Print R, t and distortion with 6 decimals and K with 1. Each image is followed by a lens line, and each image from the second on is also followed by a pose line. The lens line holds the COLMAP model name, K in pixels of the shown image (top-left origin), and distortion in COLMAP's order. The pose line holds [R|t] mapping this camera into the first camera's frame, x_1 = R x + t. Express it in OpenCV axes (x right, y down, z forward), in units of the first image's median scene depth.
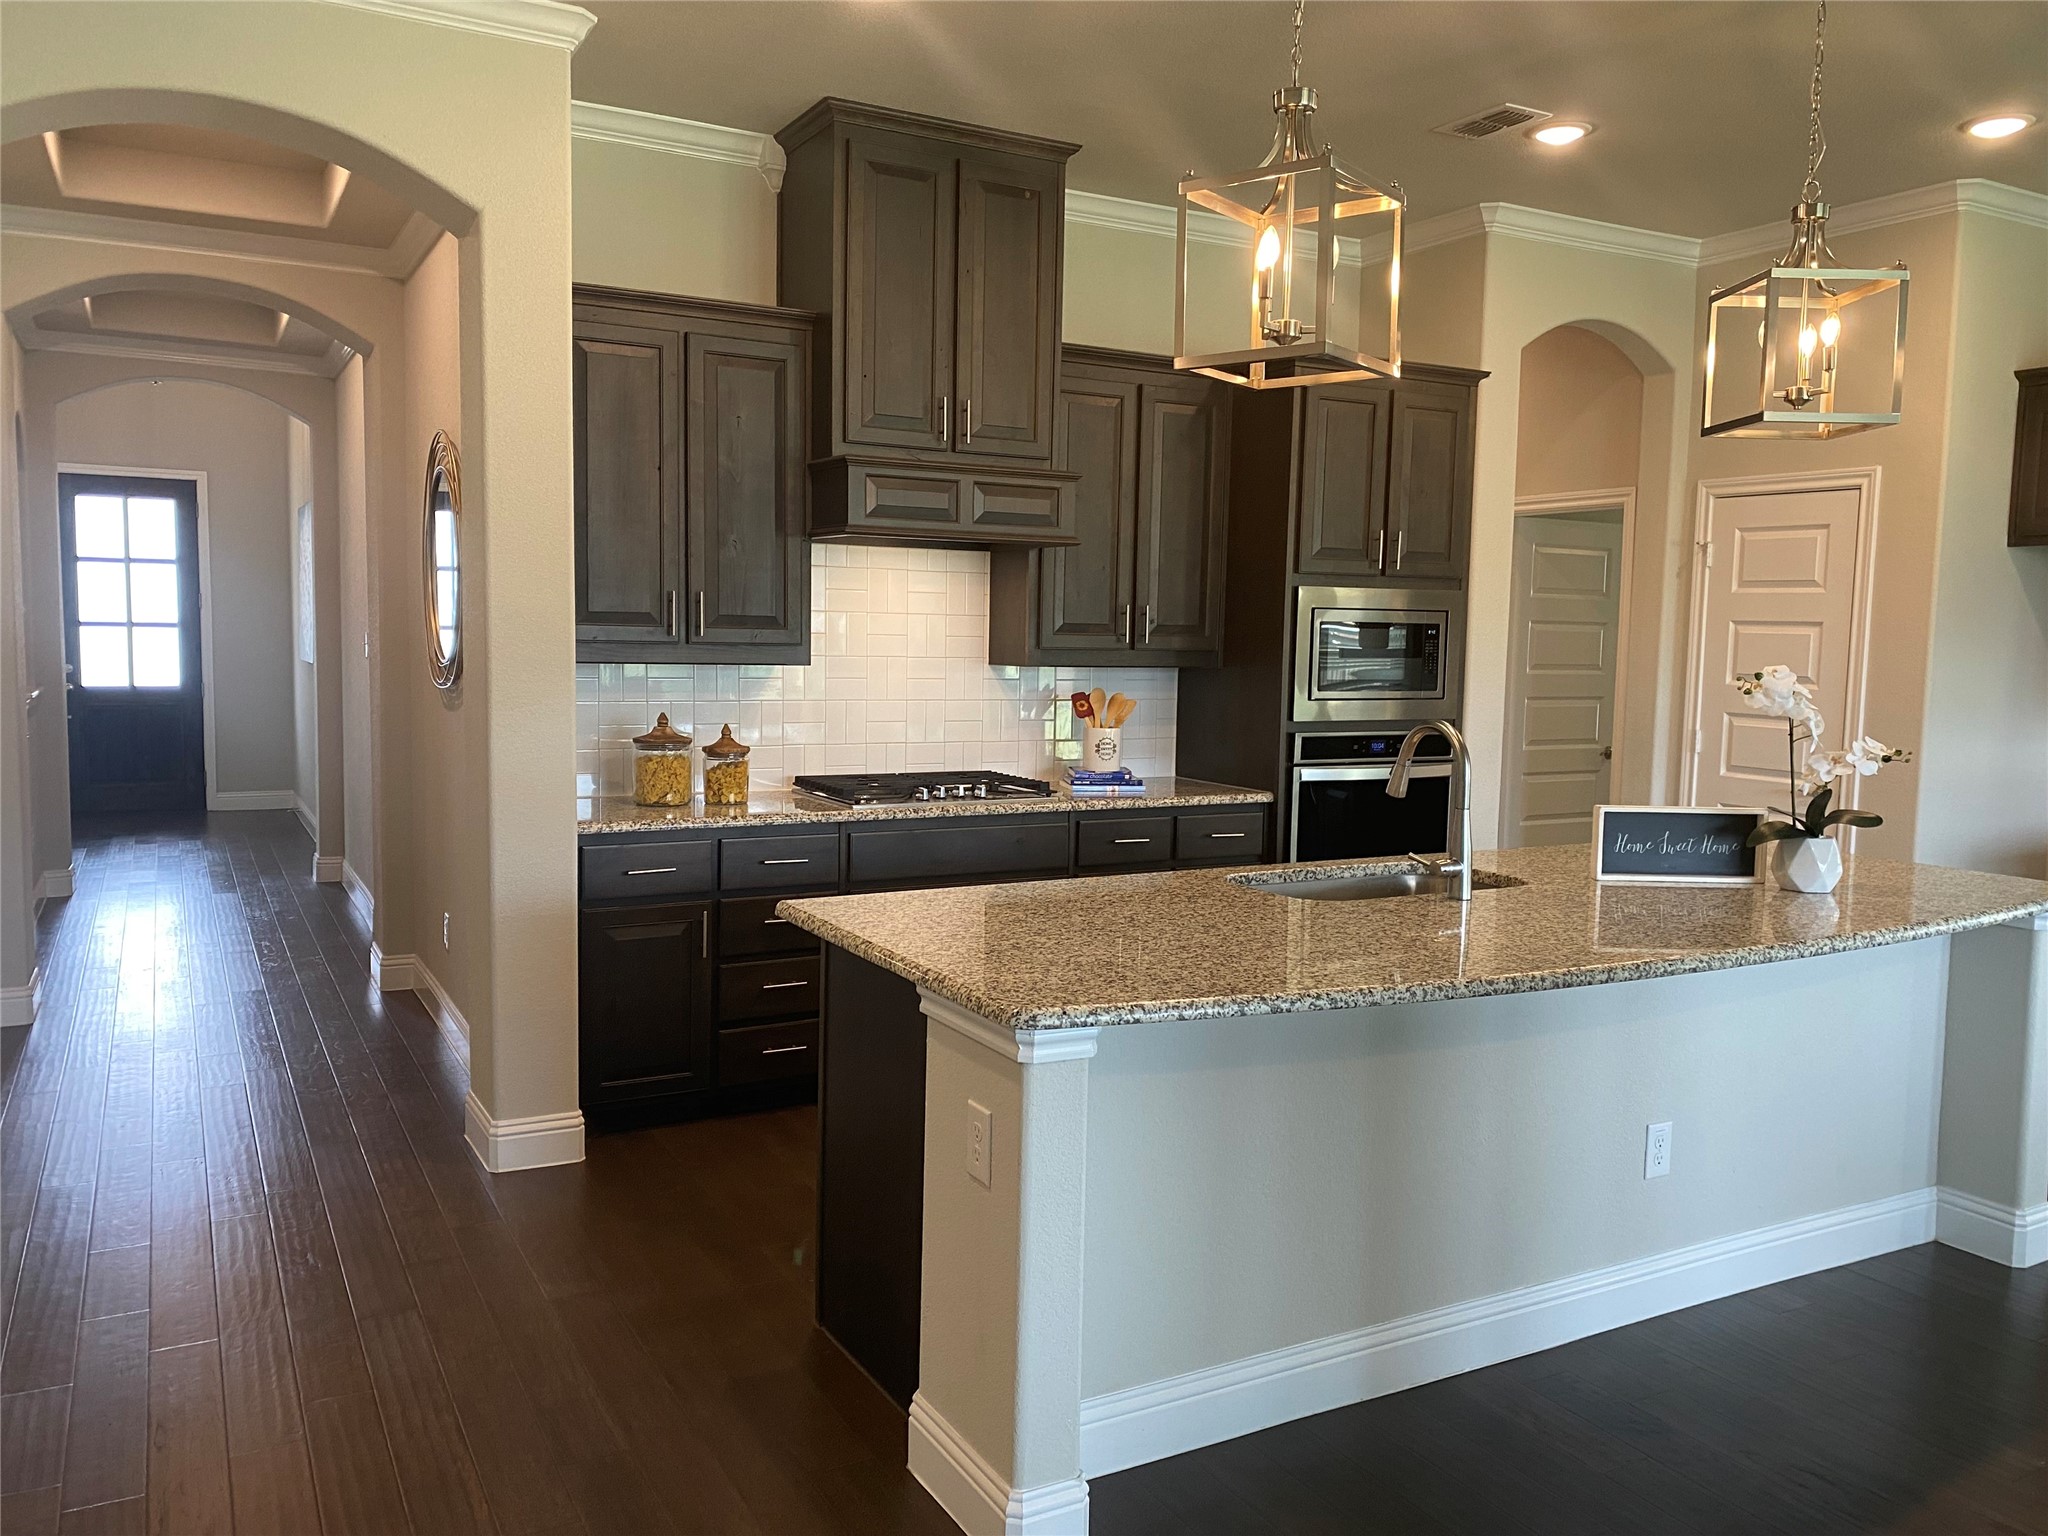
lens RADIAL K [[1562.8, 0, 1009.6], [0, 1562.8, 768.9], [0, 0, 1]] dist [0.039347, -0.049674]
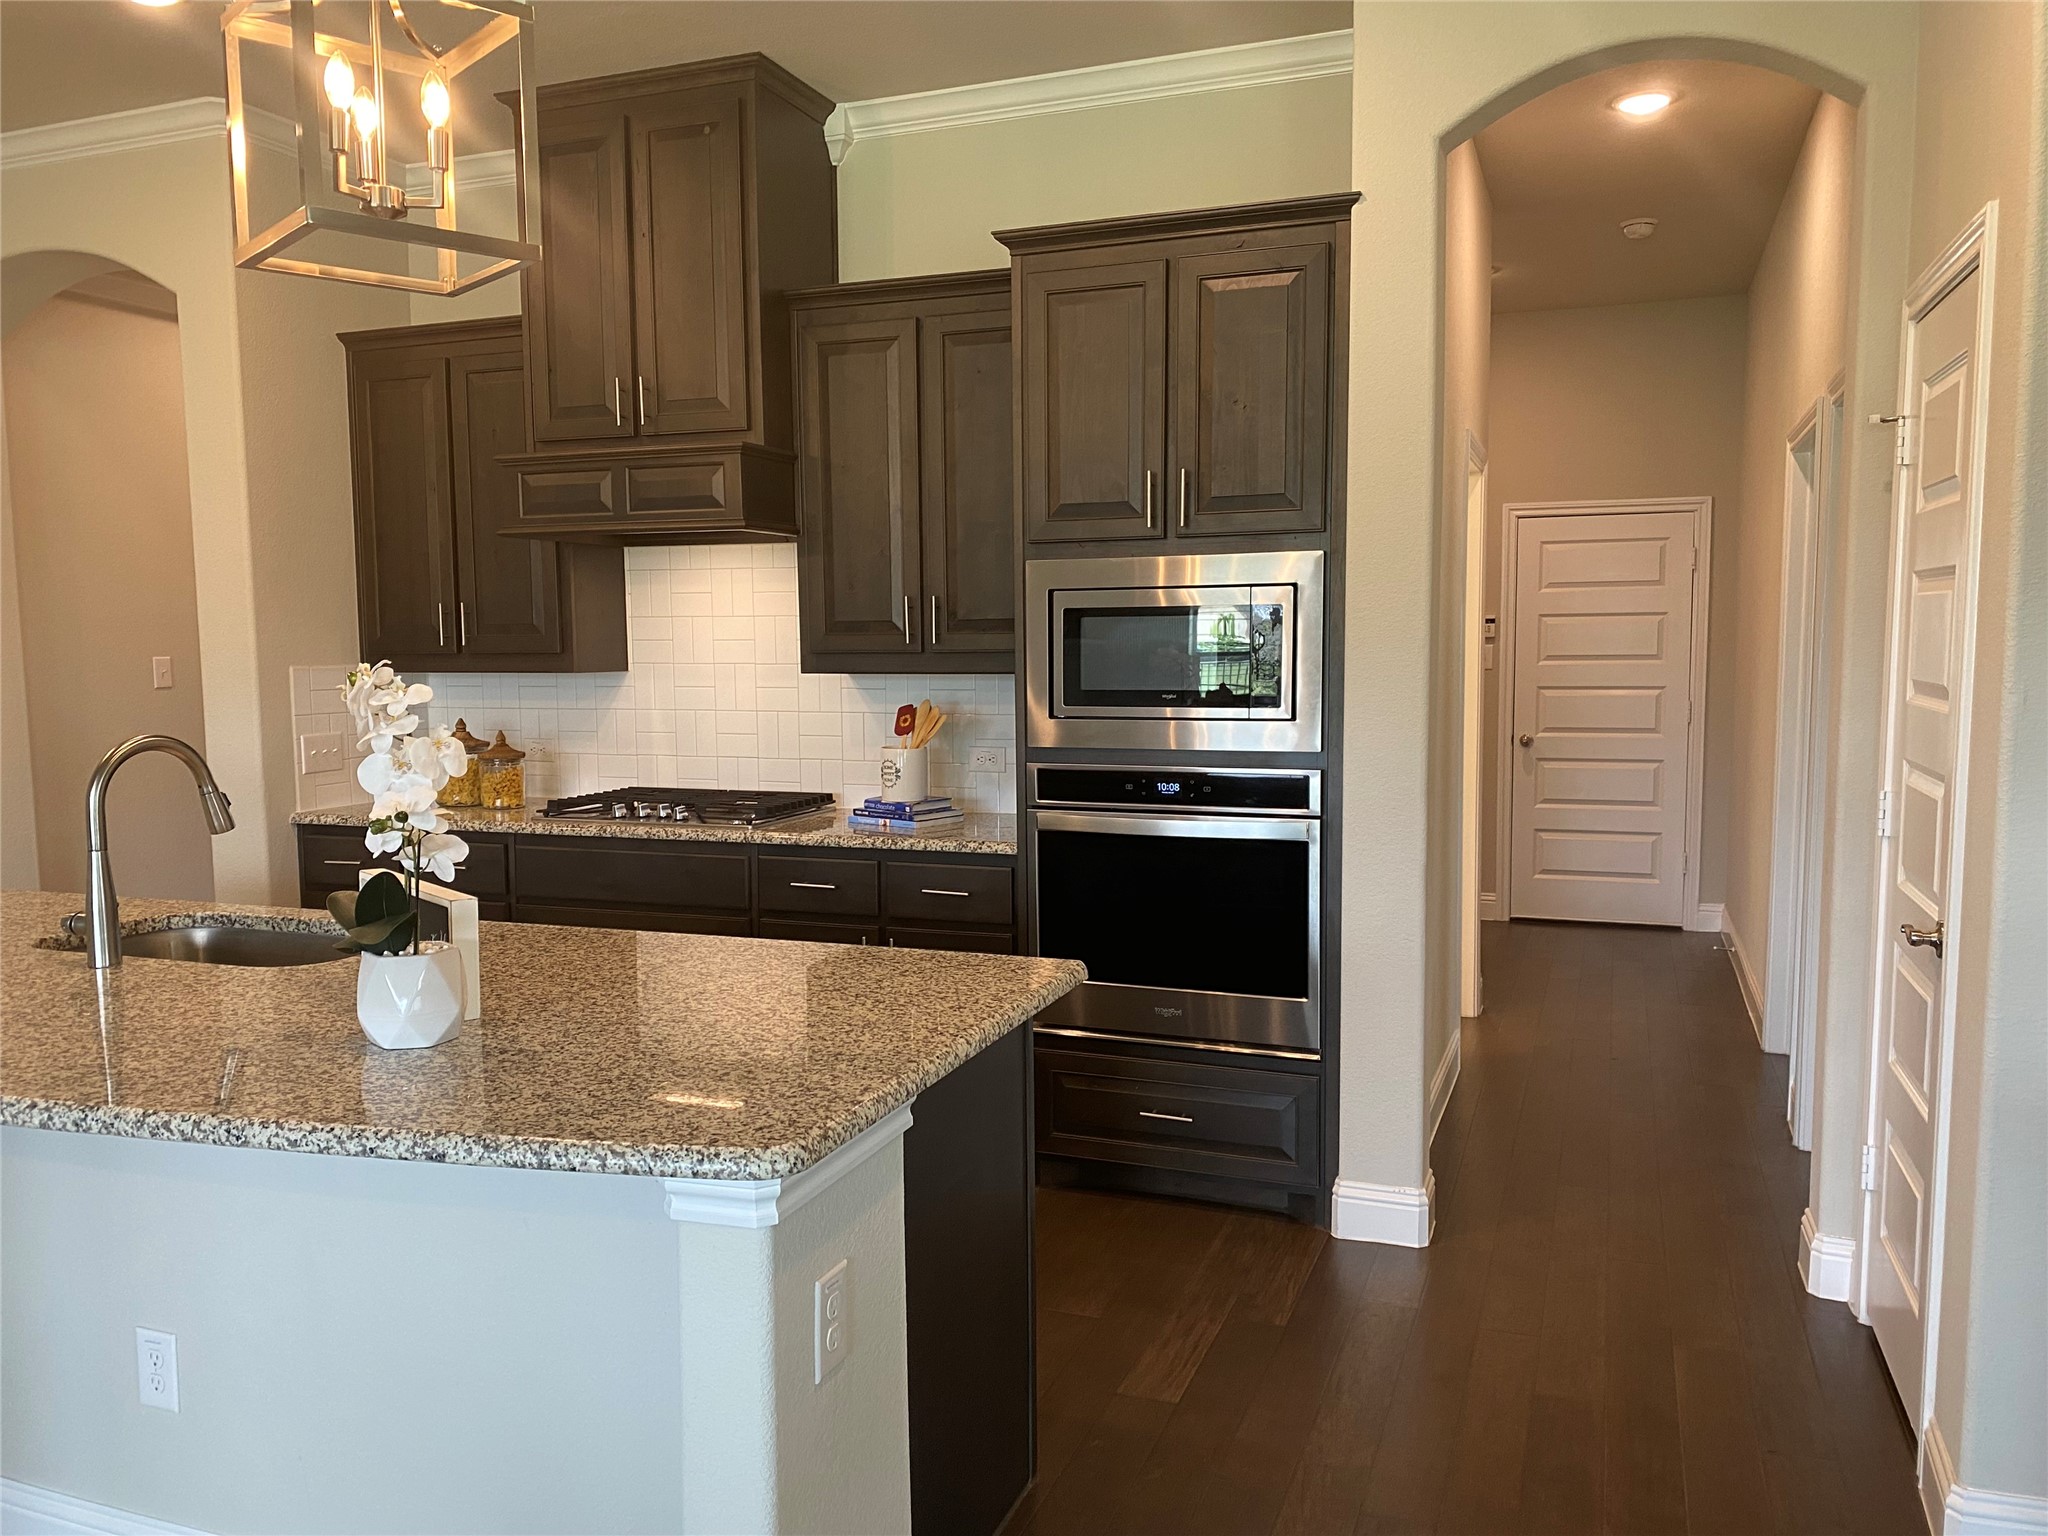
lens RADIAL K [[1562.8, 0, 1021.7], [0, 1562.8, 782.1], [0, 0, 1]] dist [0.039347, -0.049674]
pose [[0.644424, 0.044053, -0.763398, 0.747215], [-0.050212, 0.998622, 0.015240, -0.025320], [0.763018, 0.028511, 0.645748, 0.540577]]
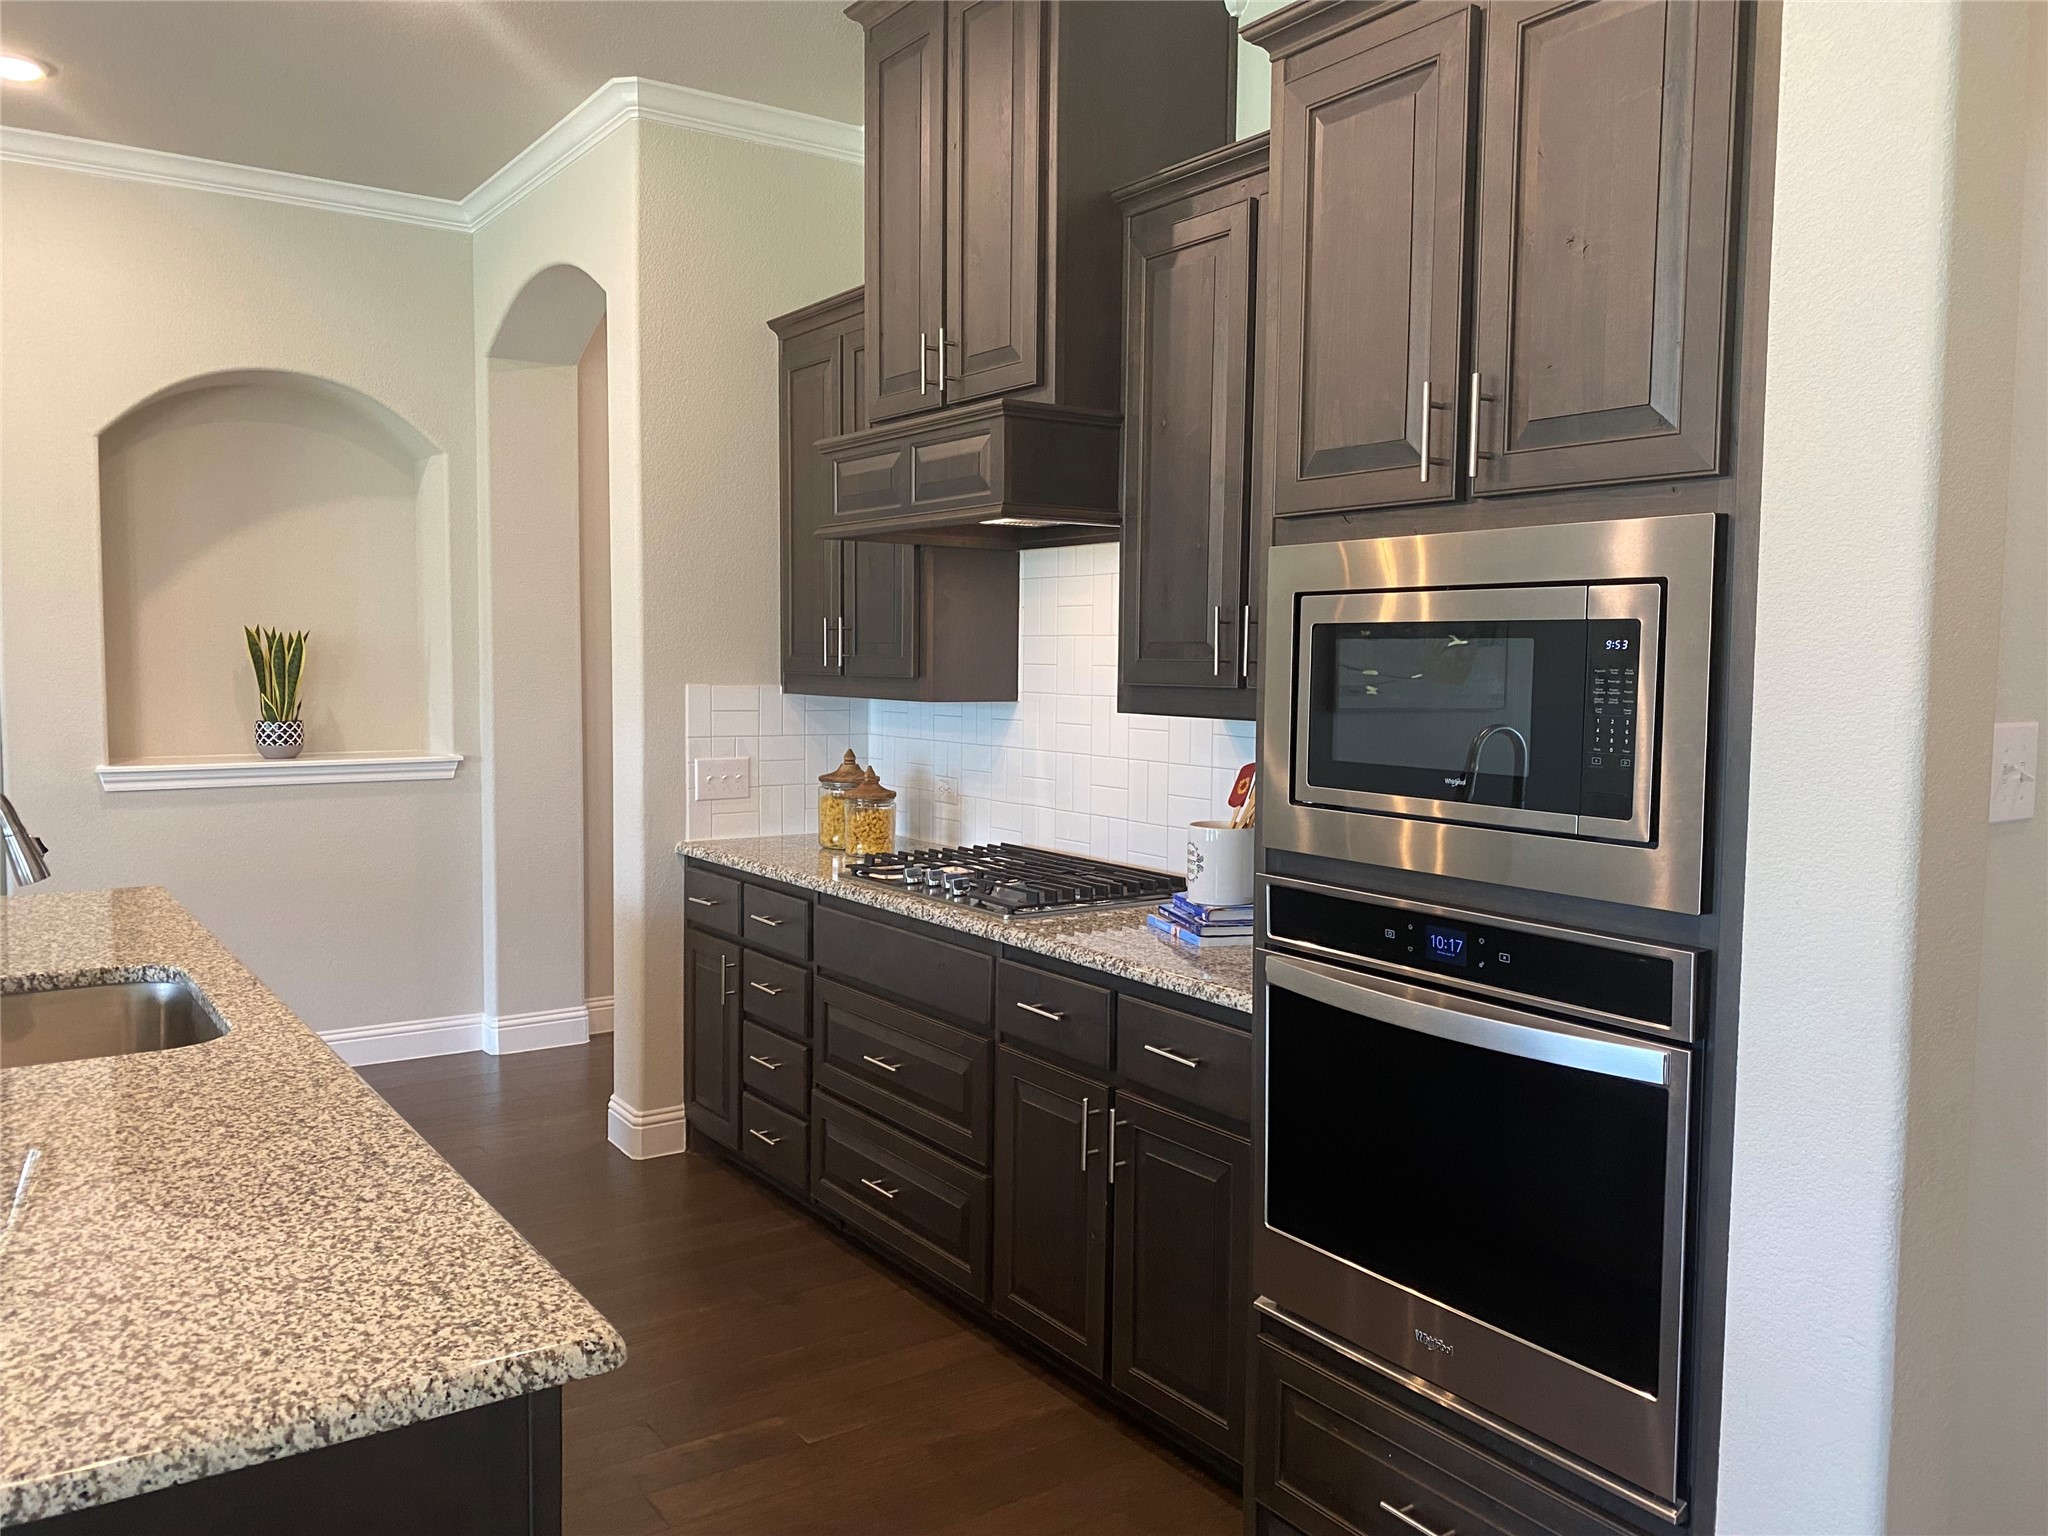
lens RADIAL K [[1562.8, 0, 1020.5], [0, 1562.8, 750.1], [0, 0, 1]] dist [0.039347, -0.049674]
pose [[0.102998, 0.038978, -0.993918, 0.632530], [-0.104248, 0.994152, 0.028184, -0.064560], [0.989204, 0.100711, 0.106459, 0.897090]]
